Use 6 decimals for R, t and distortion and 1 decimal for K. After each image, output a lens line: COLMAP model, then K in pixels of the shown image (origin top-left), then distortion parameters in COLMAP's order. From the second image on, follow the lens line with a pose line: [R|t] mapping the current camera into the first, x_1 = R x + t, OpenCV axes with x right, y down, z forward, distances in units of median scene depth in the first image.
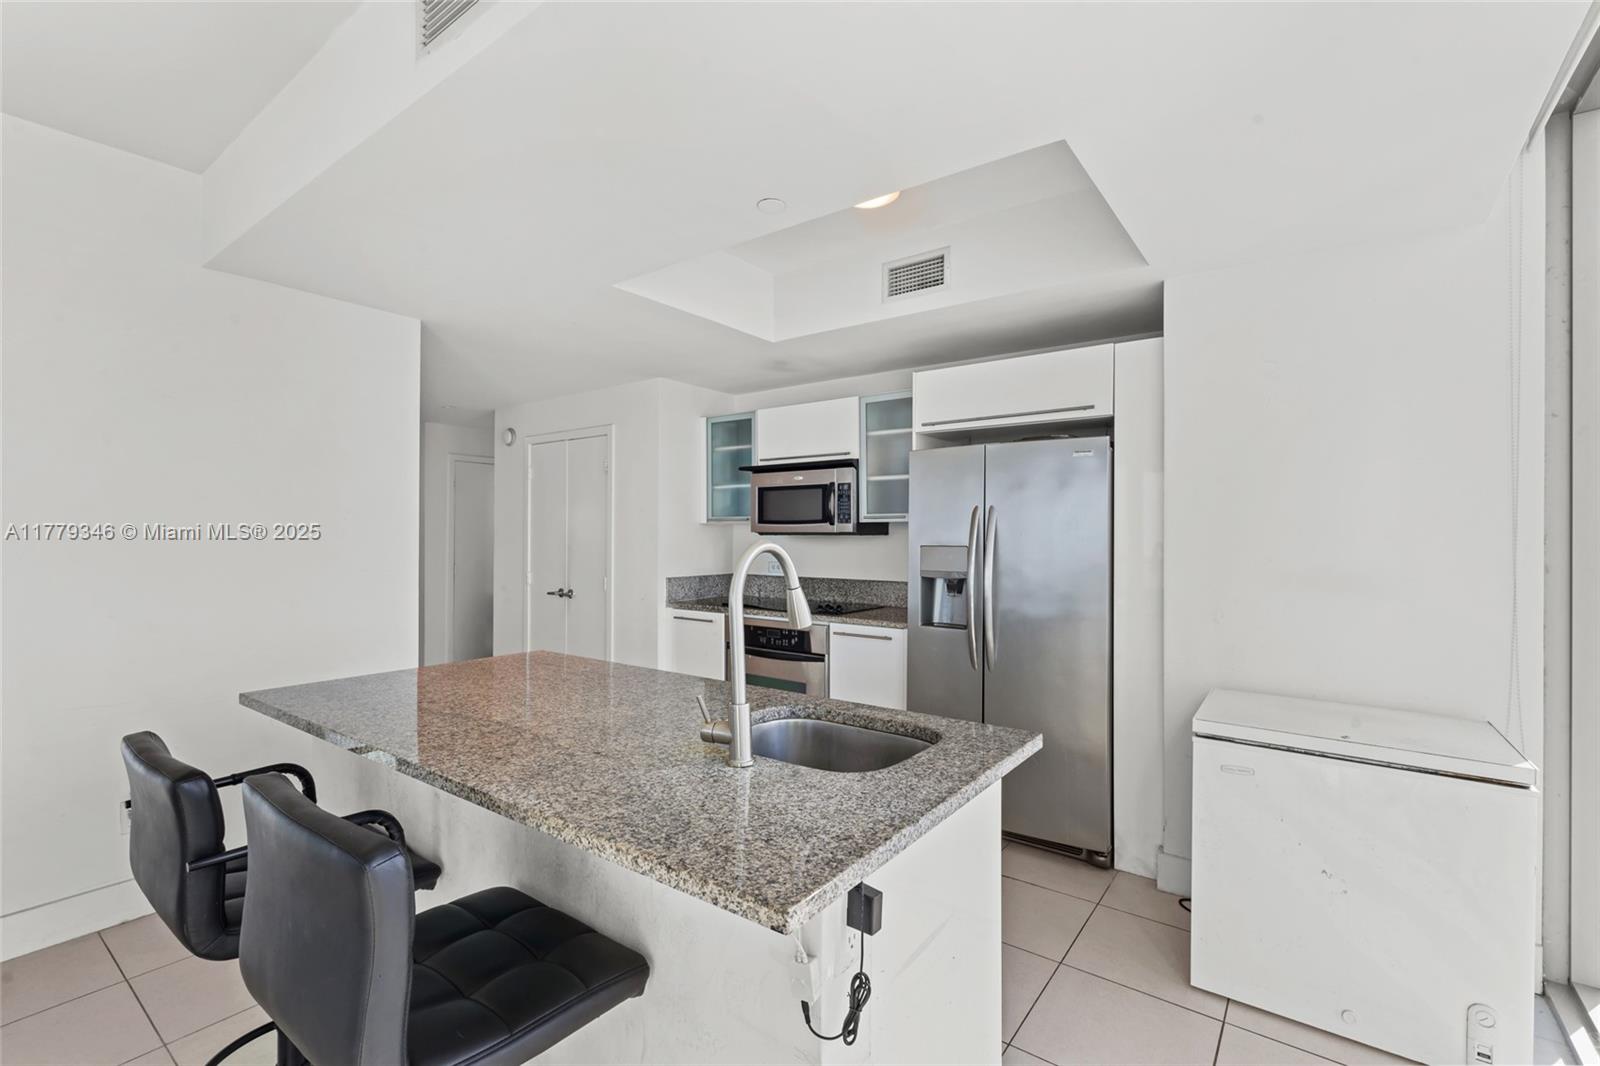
lens RADIAL K [[710.8, 0, 804.4], [0, 710.8, 538.3], [0, 0, 1]] dist [-0.000585, 0.000050]
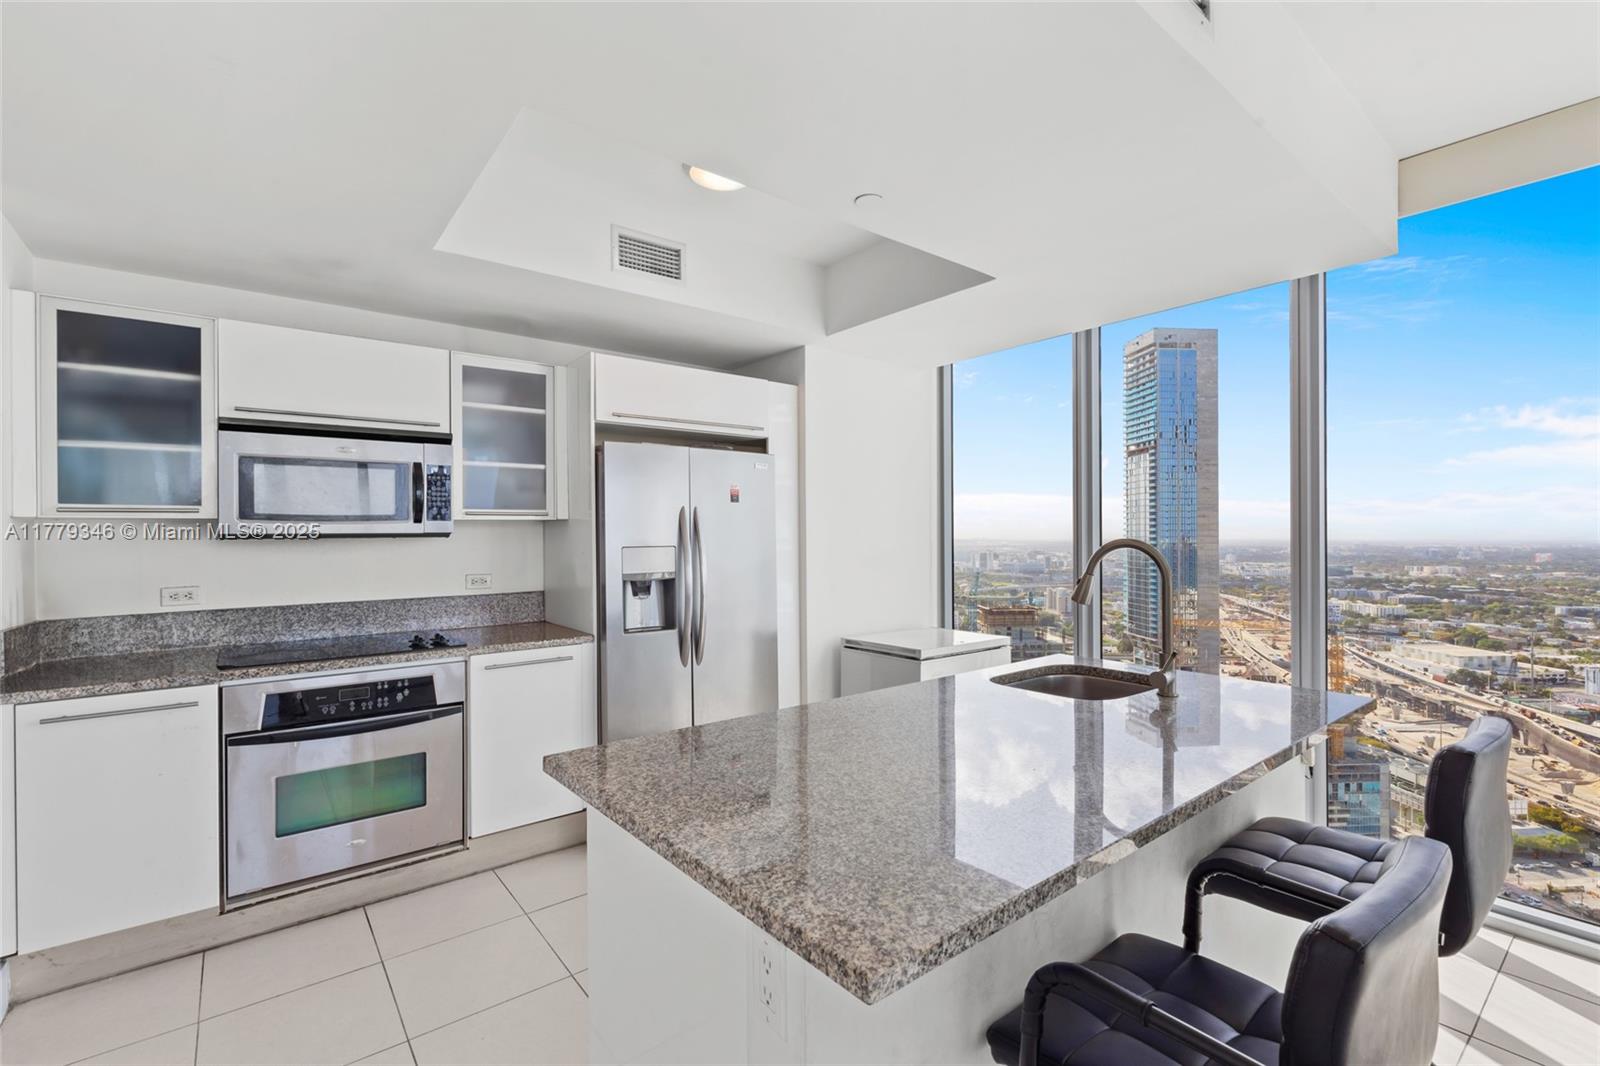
lens RADIAL K [[712.3, 0, 809.7], [0, 712.3, 530.1], [0, 0, 1]] dist [-0.001819, -0.000188]
pose [[0.253575, -0.002540, 0.967312, -0.582819], [0.013840, 0.999904, -0.001002, -0.005841], [-0.967217, 0.013641, 0.253586, 0.471222]]
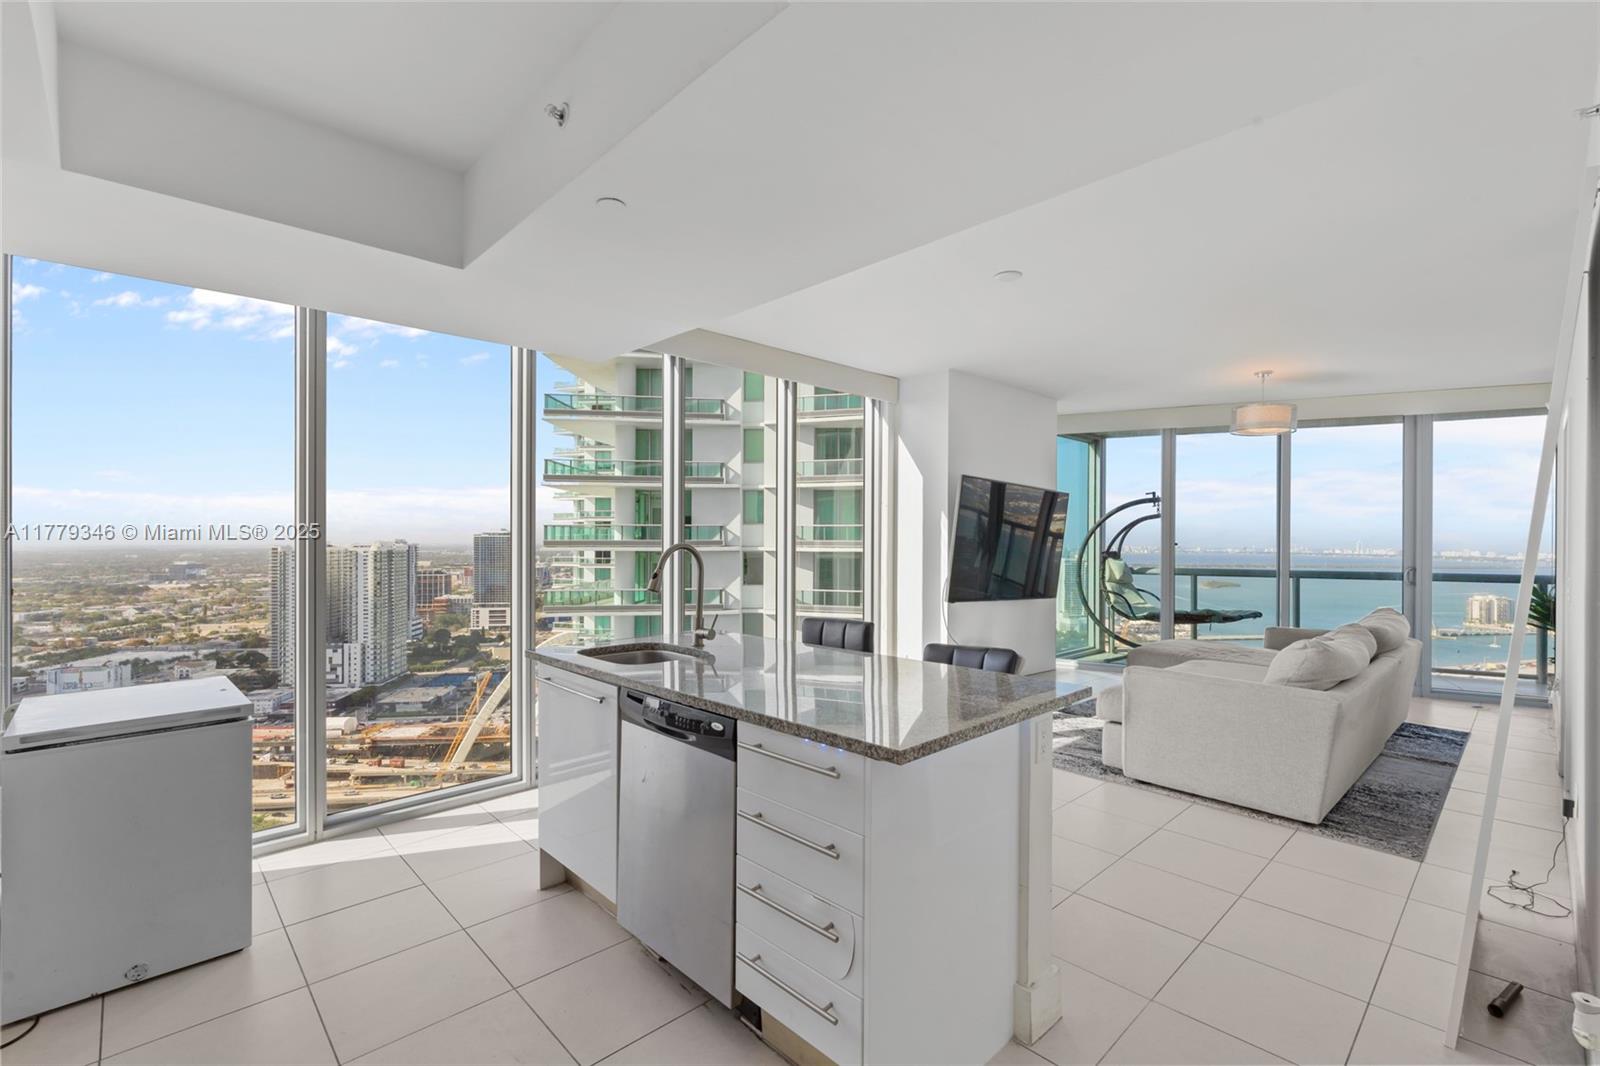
lens RADIAL K [[710.8, 0, 804.4], [0, 710.8, 538.3], [0, 0, 1]] dist [-0.000585, 0.000050]
pose [[-0.986238, -0.010754, 0.164979, -0.270410], [-0.009501, 0.999920, 0.008380, -0.010336], [-0.165056, 0.006697, -0.986261, 1.092739]]
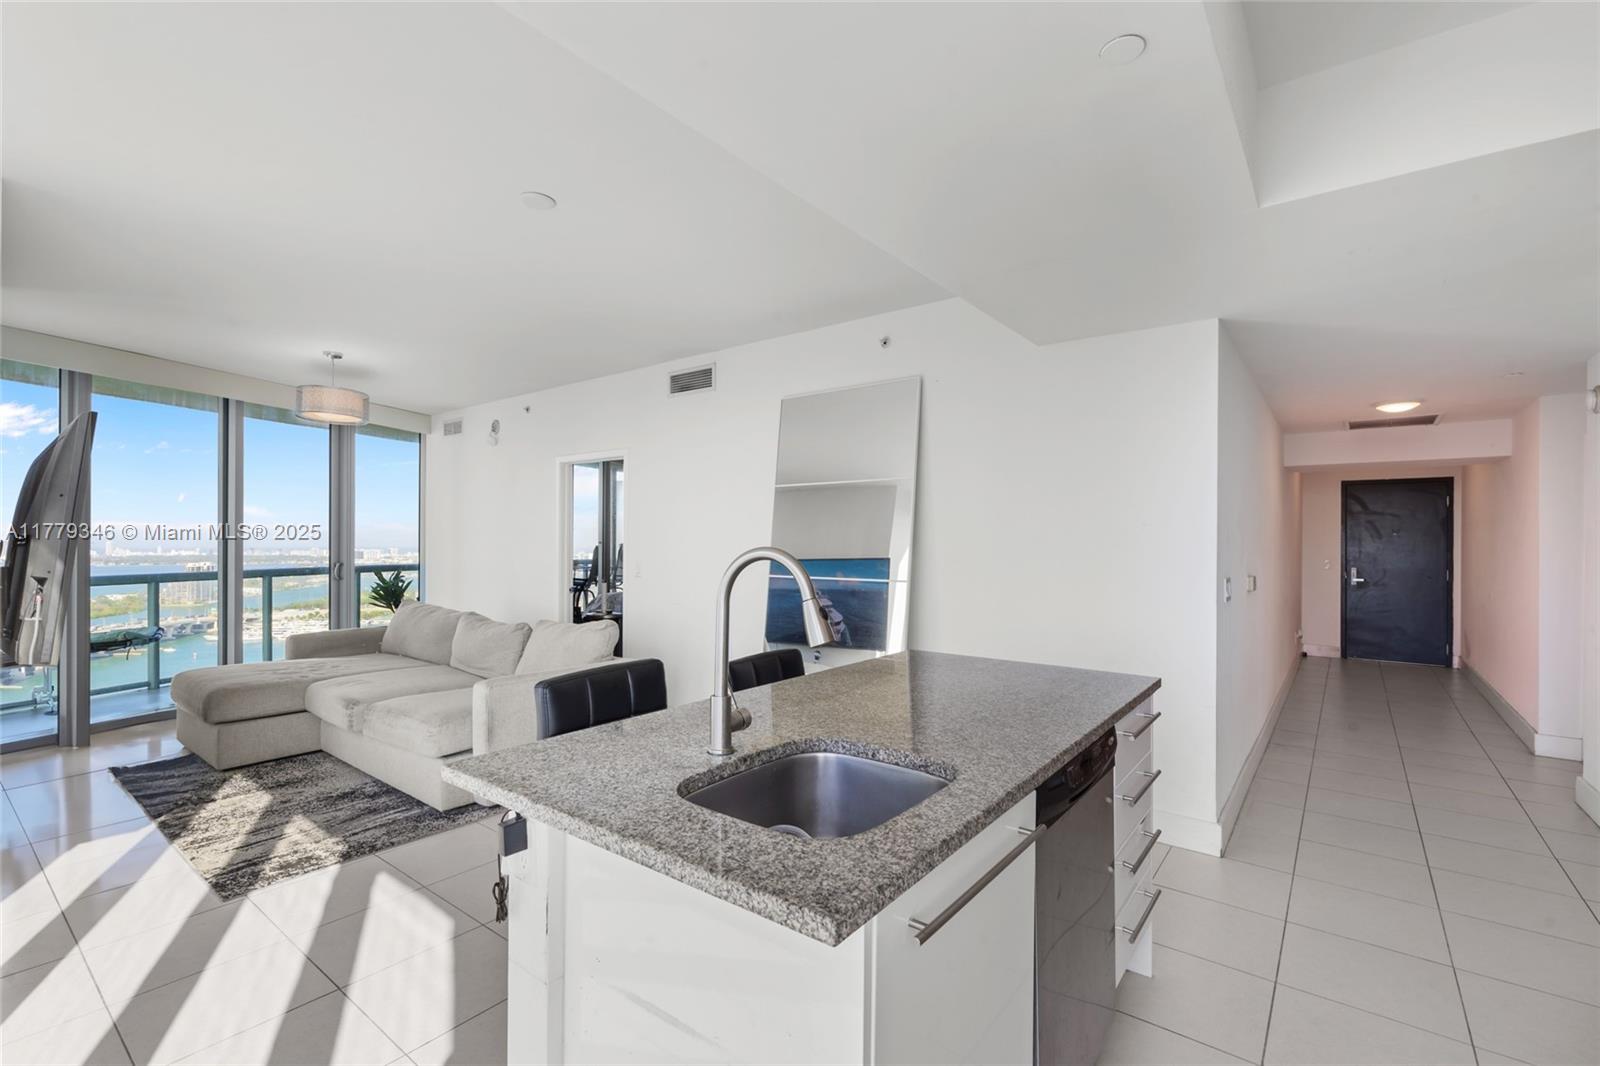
lens RADIAL K [[710.8, 0, 804.4], [0, 710.8, 538.3], [0, 0, 1]] dist [-0.000585, 0.000050]
pose [[-0.020438, -0.008321, -0.999756, 0.352588], [-0.010621, 0.999911, -0.008105, -0.000513], [0.999735, 0.010453, -0.020525, 0.405744]]
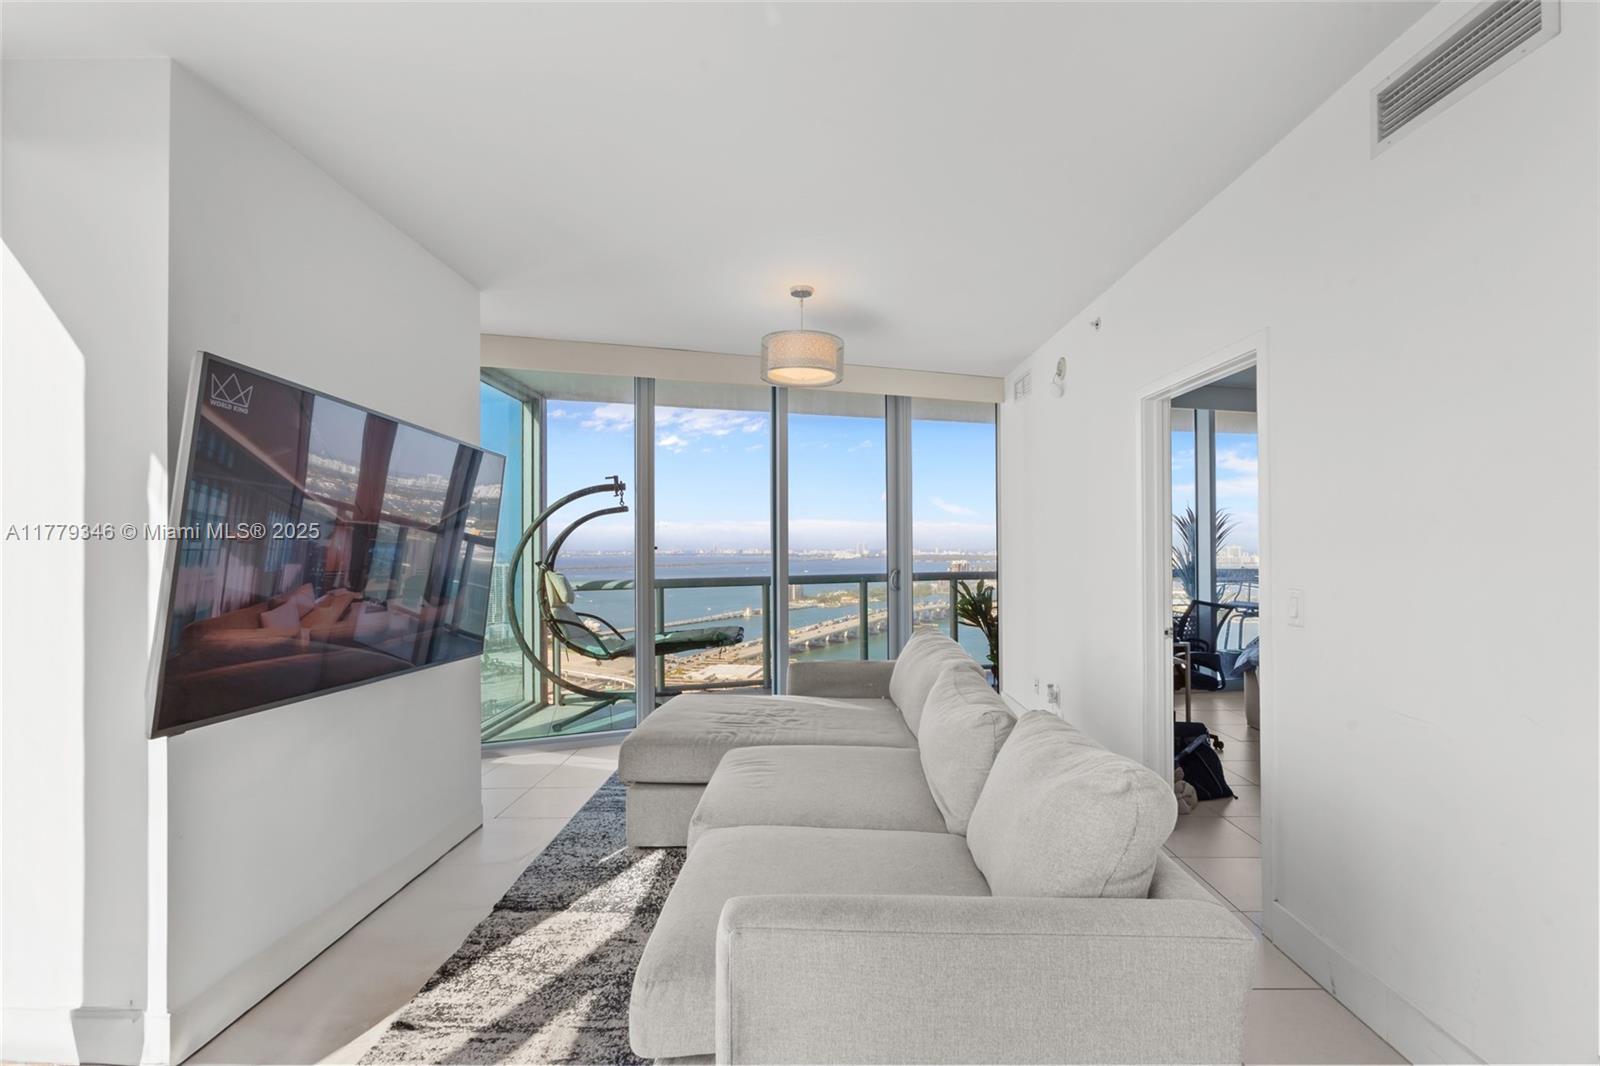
lens RADIAL K [[703.9, 0, 805.1], [0, 703.9, 535.5], [0, 0, 1]] dist [0.000343, -0.000222]
pose [[-0.810080, -0.005143, -0.586297, -0.393530], [-0.001322, 0.999975, -0.006944, -0.003118], [0.586318, -0.004850, -0.810067, 0.280641]]
